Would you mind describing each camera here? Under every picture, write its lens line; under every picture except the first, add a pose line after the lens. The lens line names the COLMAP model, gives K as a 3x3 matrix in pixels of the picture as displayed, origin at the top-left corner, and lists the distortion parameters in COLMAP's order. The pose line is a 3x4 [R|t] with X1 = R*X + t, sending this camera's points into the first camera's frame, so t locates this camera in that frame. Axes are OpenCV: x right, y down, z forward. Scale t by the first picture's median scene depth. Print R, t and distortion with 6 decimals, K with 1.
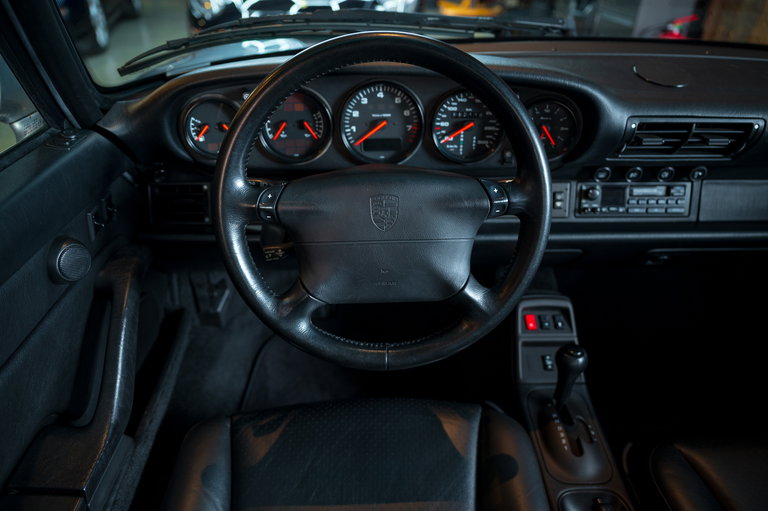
lens RADIAL K [[504.7, 0, 388.4], [0, 504.7, 254.2], [0, 0, 1]] dist [0.001832, -0.003162]
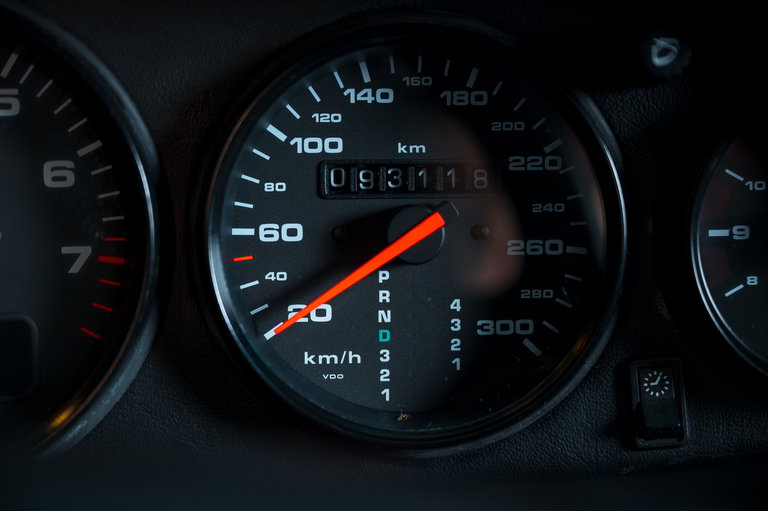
lens RADIAL K [[1462.5, 0, 384.3], [0, 1462.5, 255.5], [0, 0, 1]] dist [-0.038259, 0.000000]
pose [[0.991669, -0.022078, 0.126908, 0.082681], [0.067762, 0.927280, -0.368184, -0.061196], [-0.109550, 0.373716, 0.921051, 0.532395]]
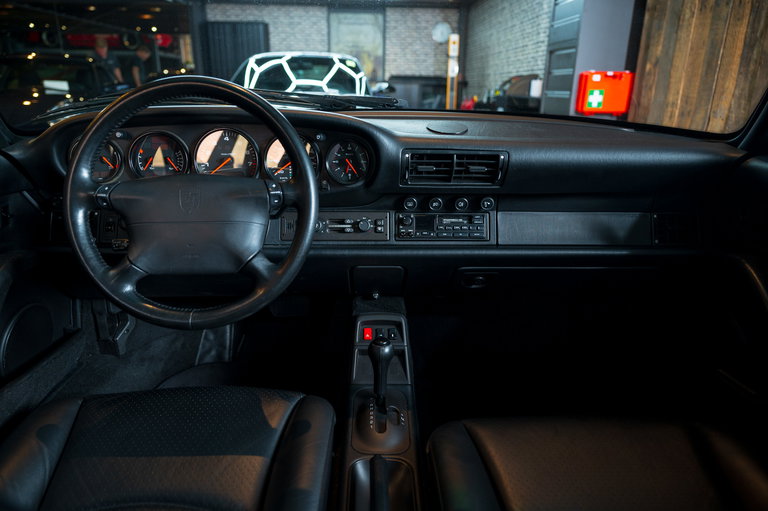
lens RADIAL K [[504.7, 0, 381.0], [0, 504.7, 253.2], [0, 0, 1]] dist [0.001832, -0.003162]
pose [[0.999908, 0.003375, -0.013116, 0.400700], [-0.006466, 0.969929, -0.243301, 0.291262], [0.011901, 0.243364, 0.969862, -0.205819]]
